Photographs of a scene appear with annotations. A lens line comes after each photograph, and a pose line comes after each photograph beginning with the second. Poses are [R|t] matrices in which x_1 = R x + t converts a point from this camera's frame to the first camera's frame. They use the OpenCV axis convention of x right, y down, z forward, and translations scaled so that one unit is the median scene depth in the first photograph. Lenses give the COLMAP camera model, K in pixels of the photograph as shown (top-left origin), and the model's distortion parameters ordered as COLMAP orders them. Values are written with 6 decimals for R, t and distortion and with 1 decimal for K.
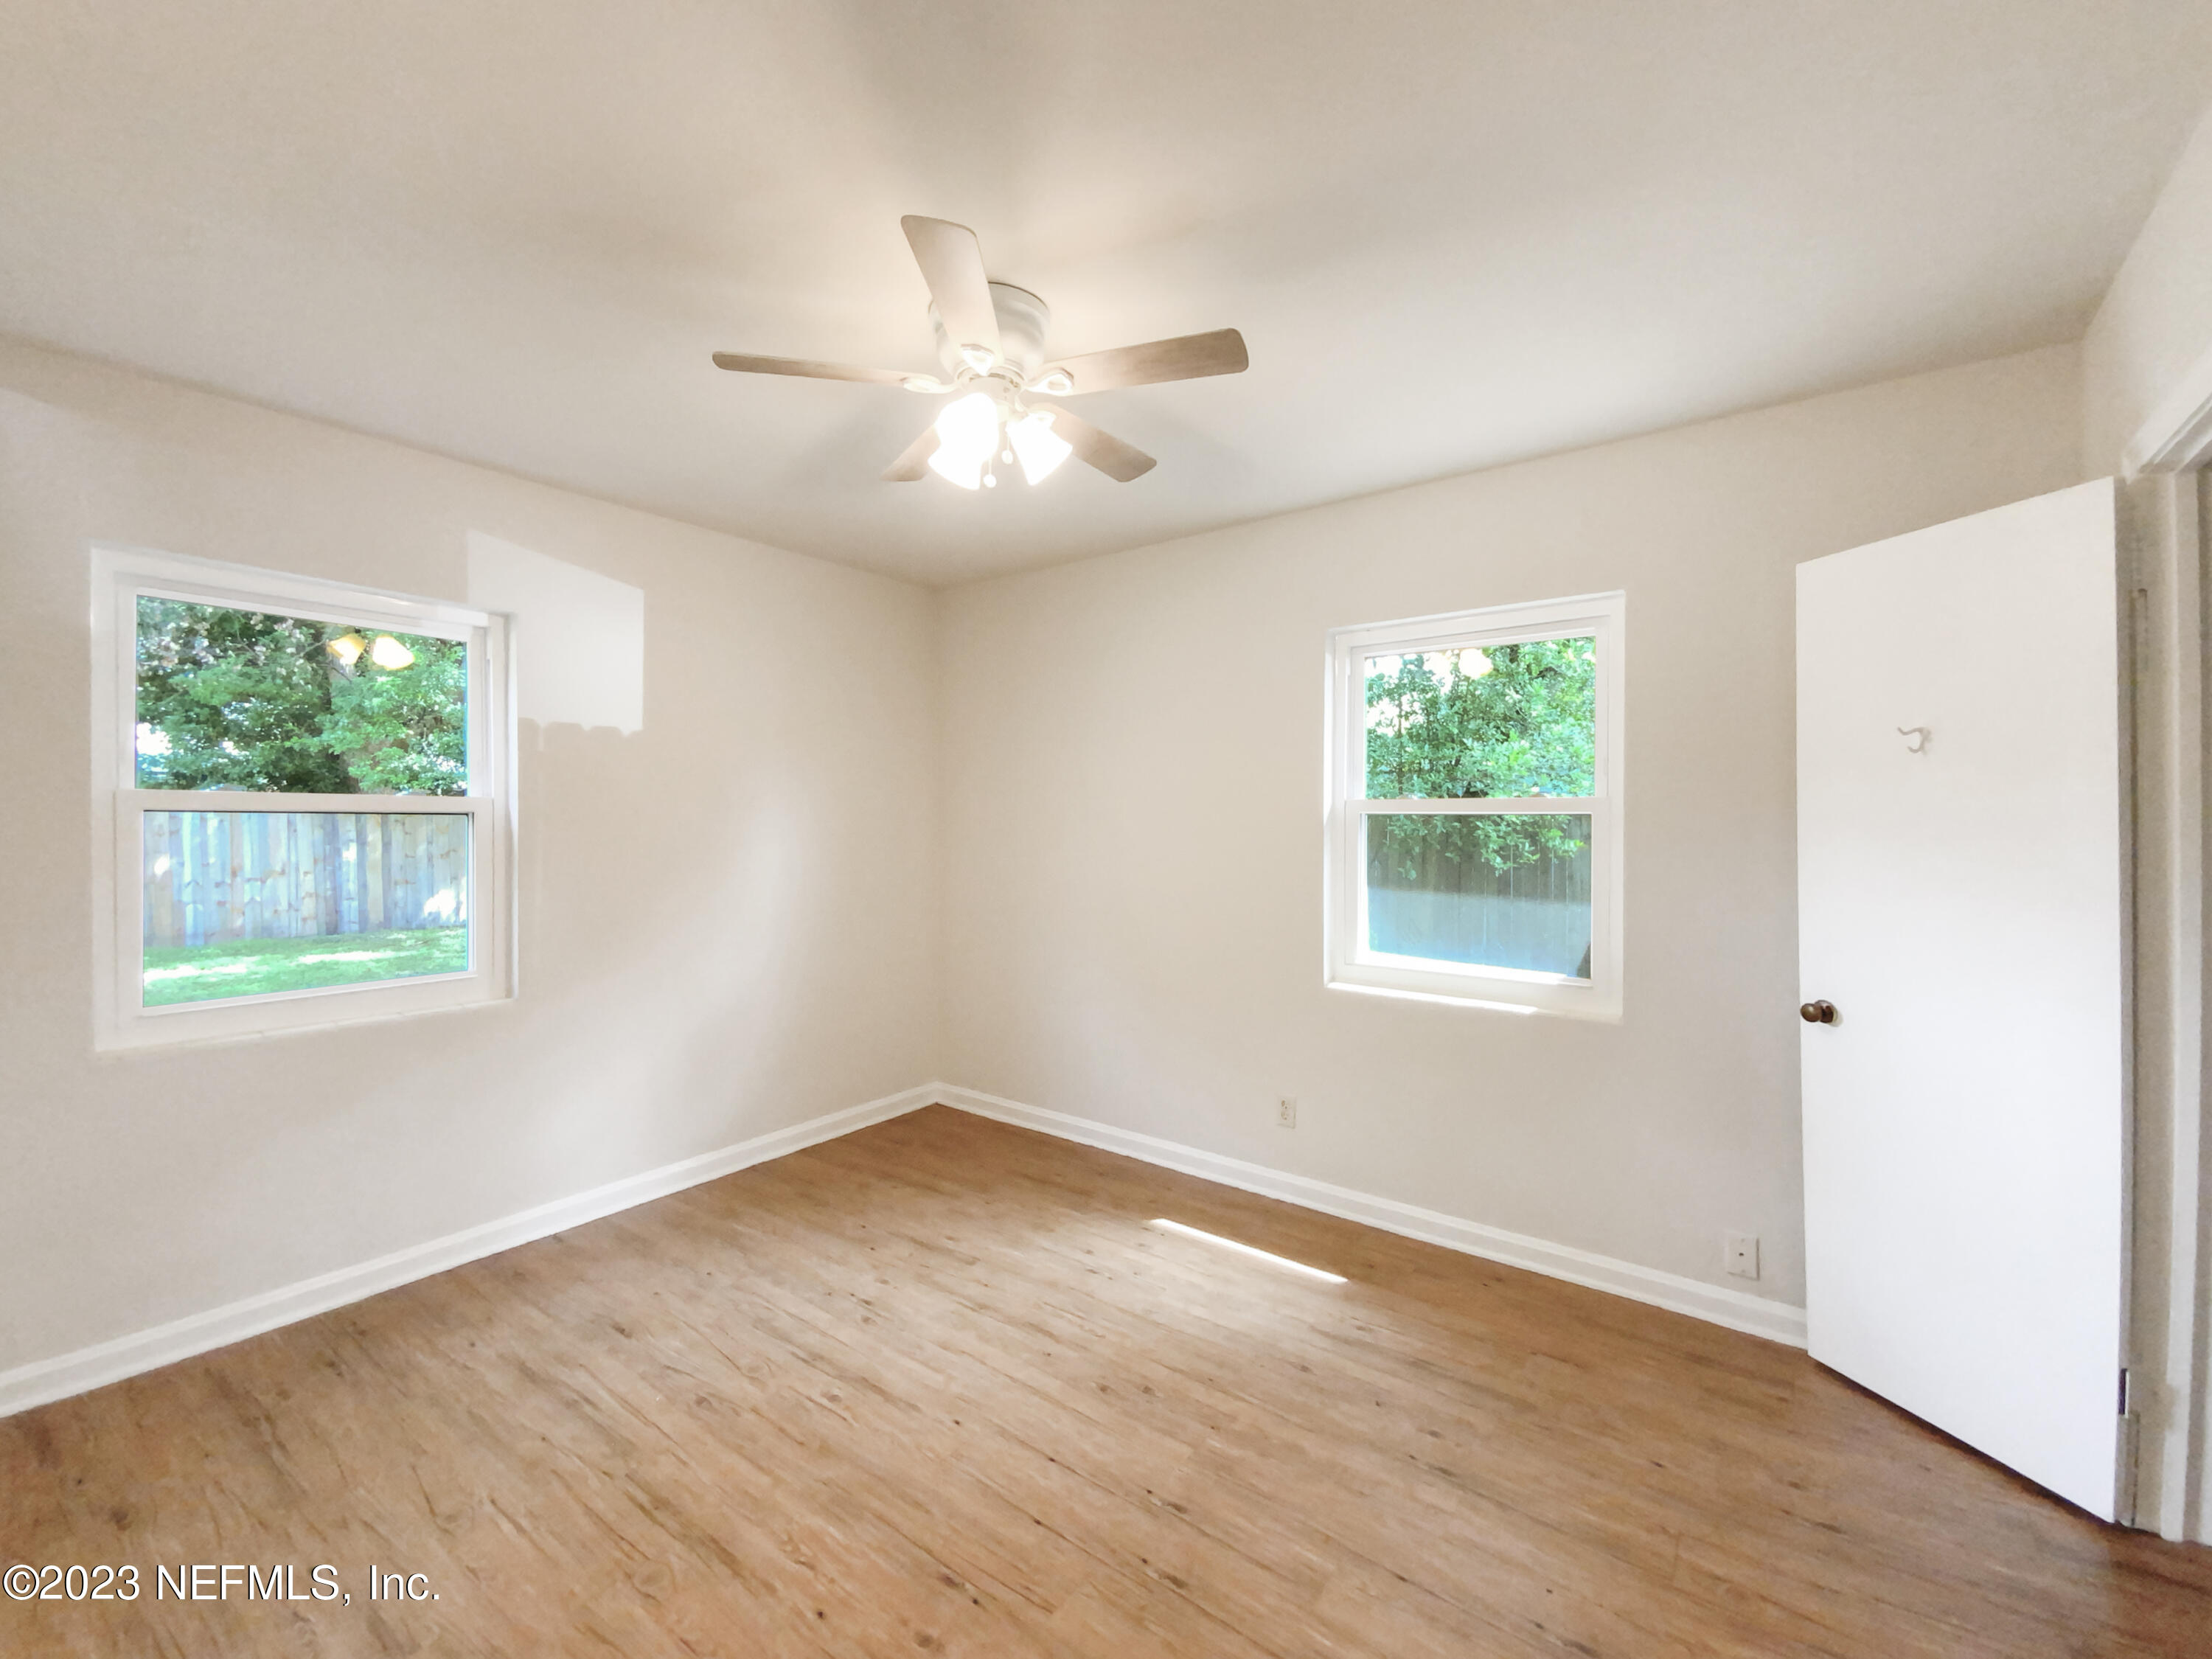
lens RADIAL K [[886.1, 0, 1106.0], [0, 886.1, 829.5], [0, 0, 1]] dist [0.001047, -0.005243]
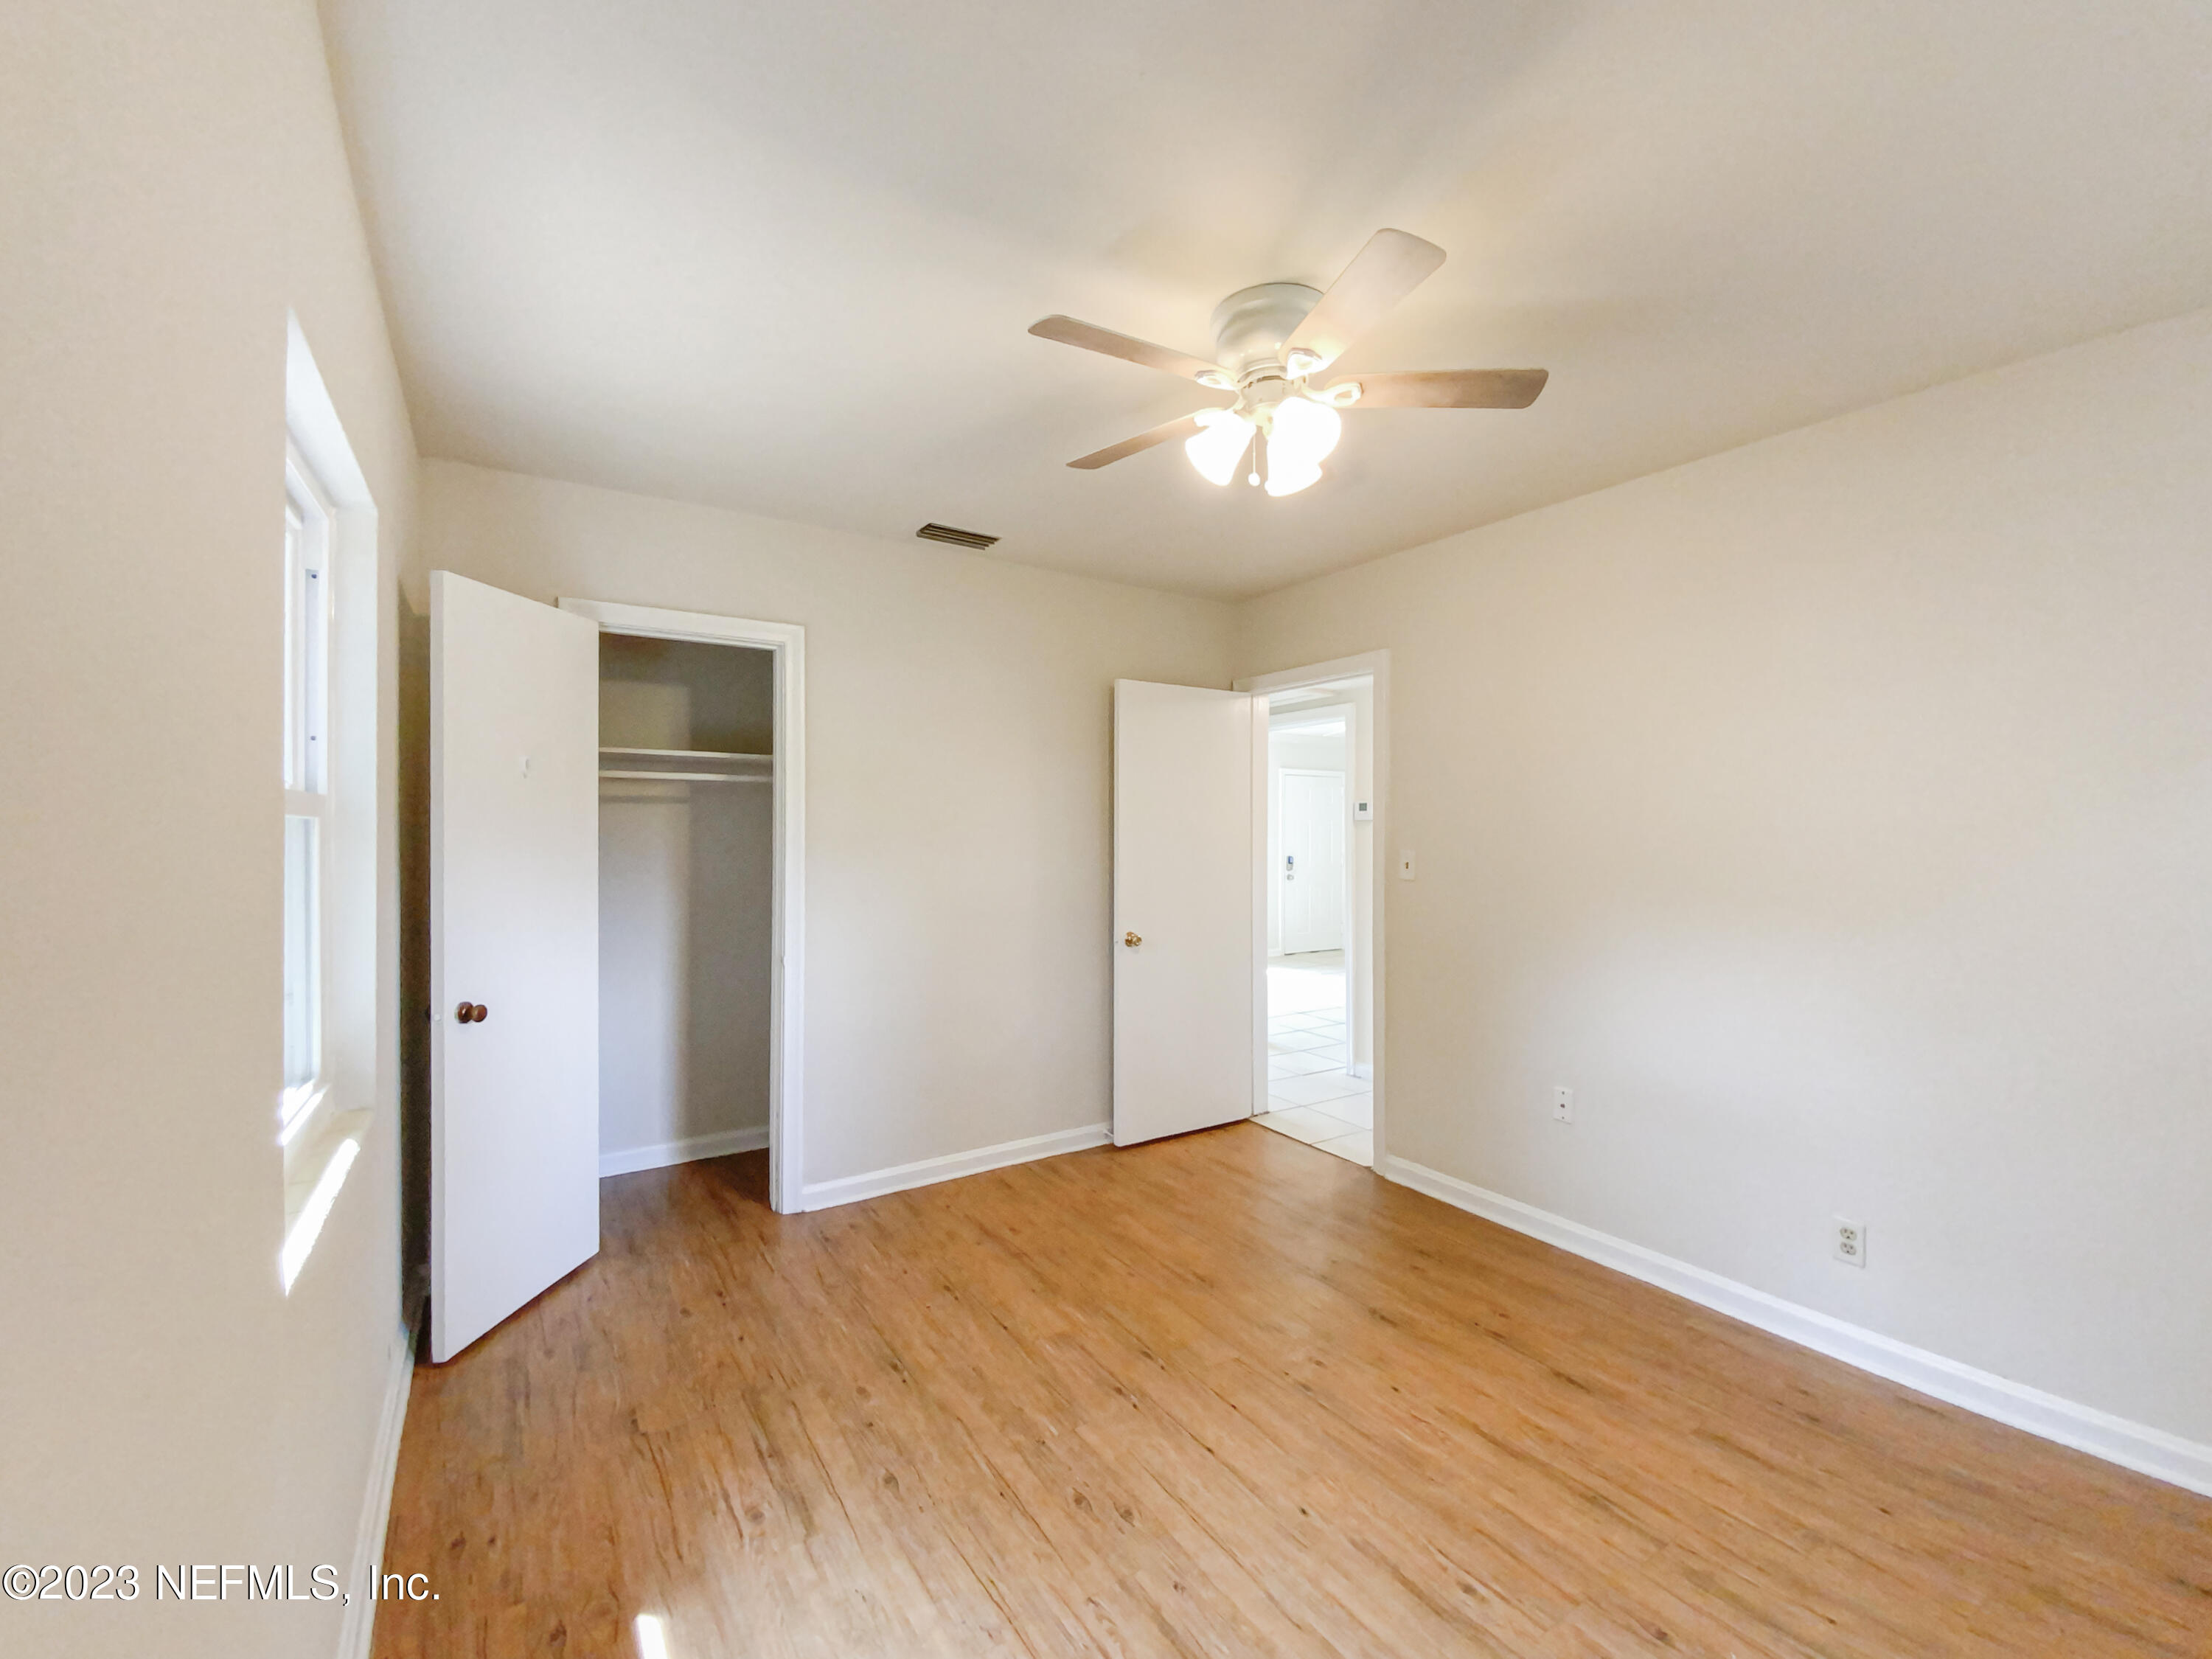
lens RADIAL K [[886.1, 0, 1106.0], [0, 886.1, 829.5], [0, 0, 1]] dist [0.001047, -0.005243]
pose [[-0.935234, -0.004882, 0.353996, -0.301892], [-0.002133, 0.999964, 0.008157, -0.022551], [-0.354023, 0.006874, -0.935211, 1.949536]]
